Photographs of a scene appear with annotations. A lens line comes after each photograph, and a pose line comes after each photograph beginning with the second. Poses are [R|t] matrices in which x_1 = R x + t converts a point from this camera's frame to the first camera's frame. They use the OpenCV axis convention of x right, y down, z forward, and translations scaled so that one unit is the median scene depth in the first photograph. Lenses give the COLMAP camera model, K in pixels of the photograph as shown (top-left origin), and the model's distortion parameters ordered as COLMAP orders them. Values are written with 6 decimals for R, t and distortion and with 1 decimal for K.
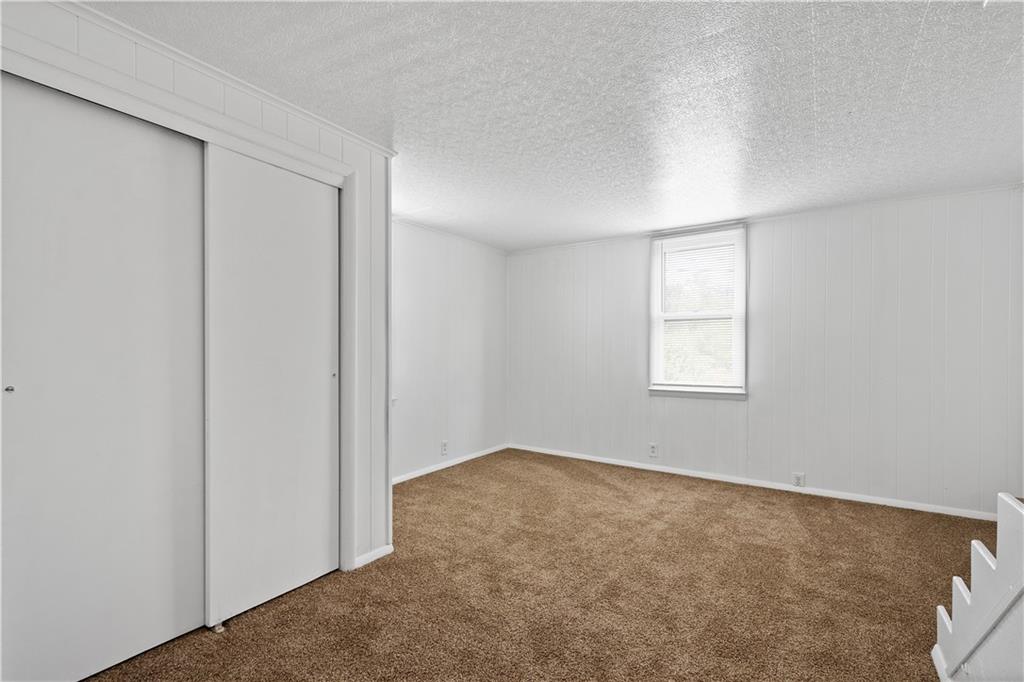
lens RADIAL K [[454.0, 0, 513.9], [0, 454.0, 353.4], [0, 0, 1]] dist [0.000407, -0.000100]
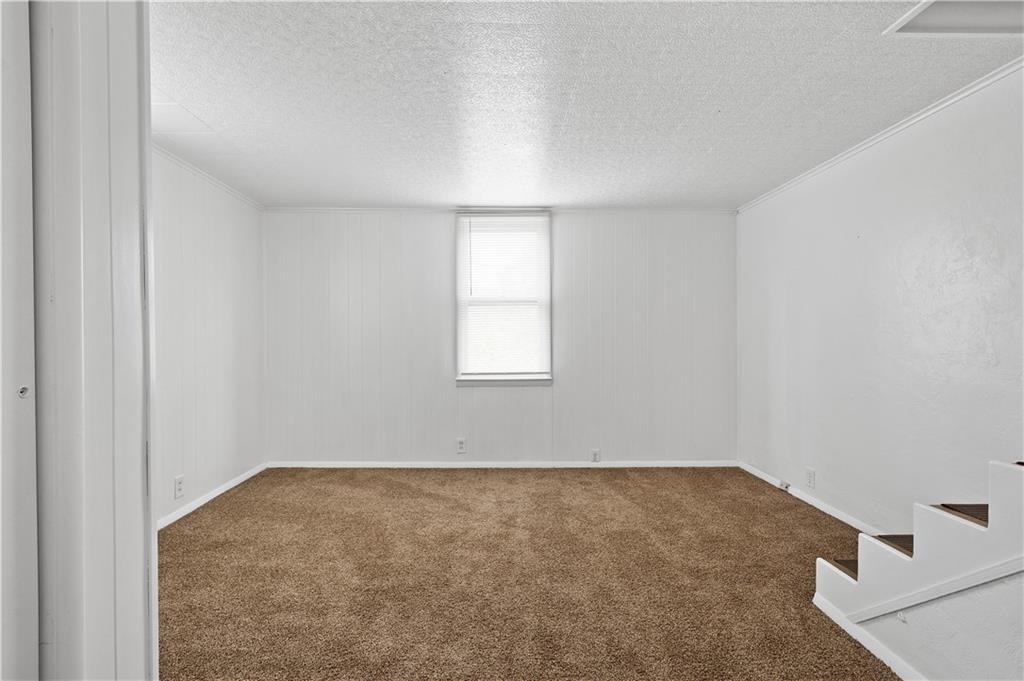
lens RADIAL K [[453.5, 0, 506.4], [0, 453.5, 343.1], [0, 0, 1]] dist [0.006201, -0.000131]
pose [[0.822912, -0.009147, 0.568096, -0.162245], [0.007299, 0.999958, 0.005527, 0.001936], [-0.568122, -0.000401, 0.822944, 0.232328]]
